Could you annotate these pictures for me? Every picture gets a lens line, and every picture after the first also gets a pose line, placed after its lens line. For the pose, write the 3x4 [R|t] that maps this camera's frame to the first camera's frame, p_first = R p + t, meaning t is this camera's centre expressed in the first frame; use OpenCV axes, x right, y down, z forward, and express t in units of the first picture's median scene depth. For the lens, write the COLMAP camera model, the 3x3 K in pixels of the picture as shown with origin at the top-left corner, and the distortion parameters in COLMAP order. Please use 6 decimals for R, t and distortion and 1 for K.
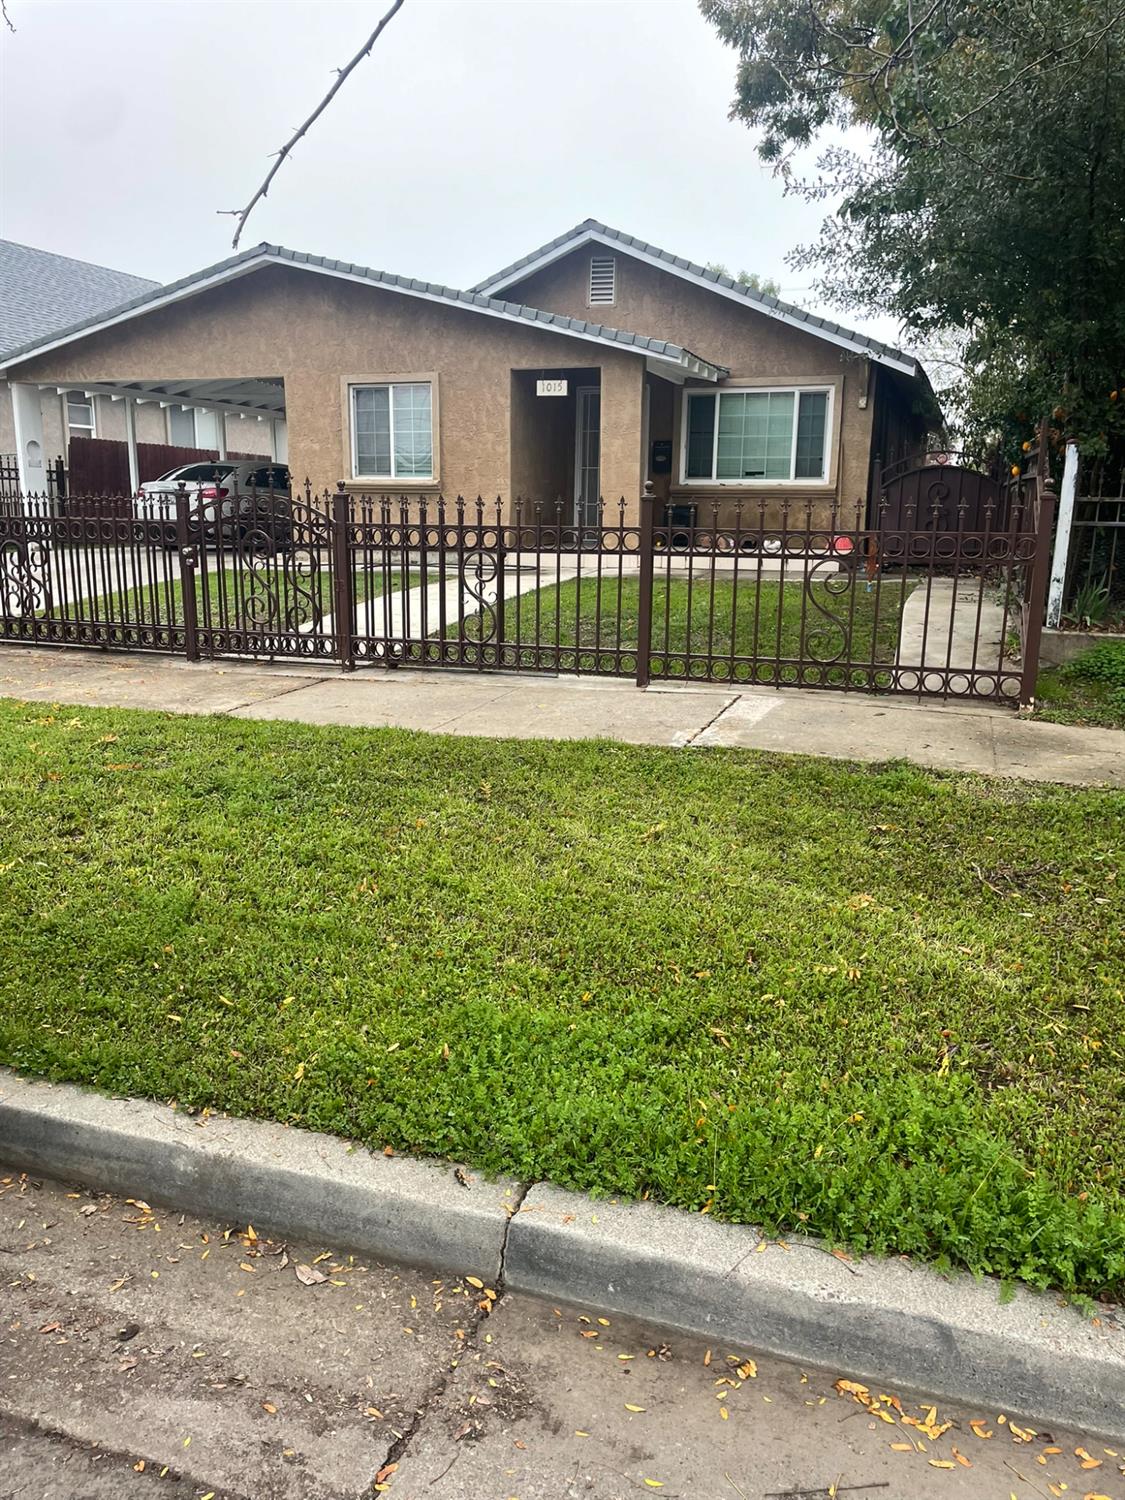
lens RADIAL K [[1165.0, 0, 562.5], [0, 1165.0, 750.0], [0, 0, 1]] dist [0.129701, -0.169897]
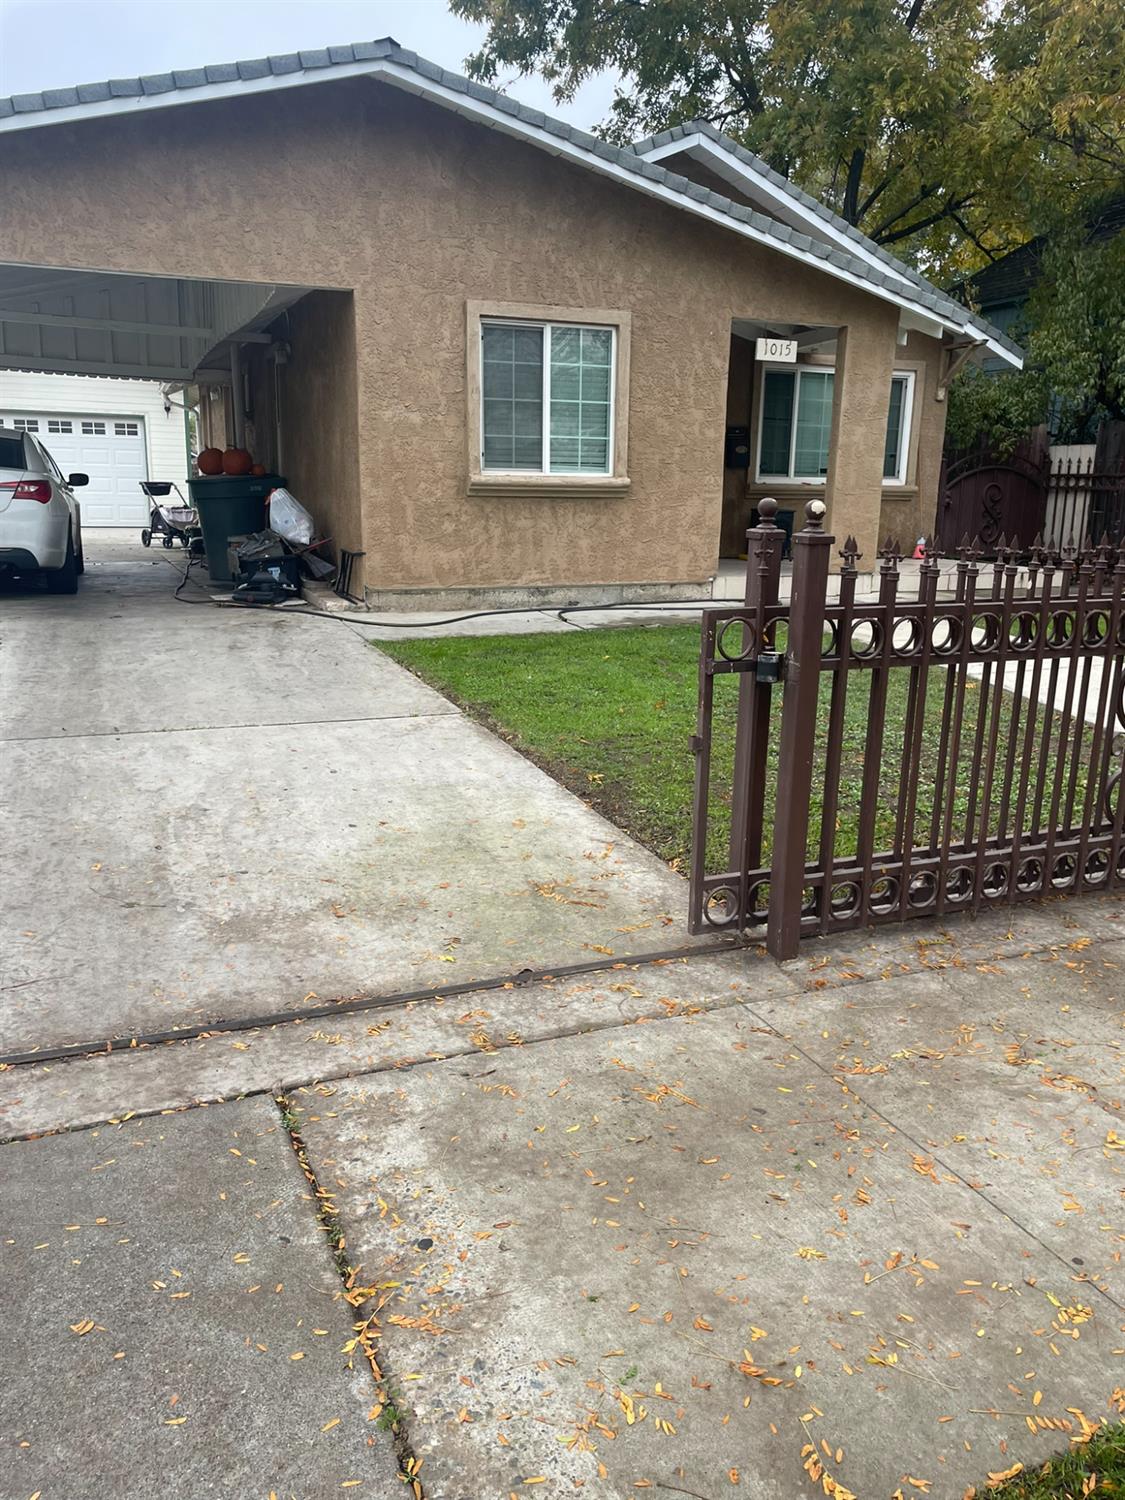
lens RADIAL K [[1165.0, 0, 562.5], [0, 1165.0, 750.0], [0, 0, 1]] dist [0.129701, -0.169897]
pose [[0.726003, -0.146815, 0.671837, -0.586856], [0.131476, 0.988557, 0.073951, -0.130171], [-0.675007, 0.034642, 0.736998, 0.535101]]
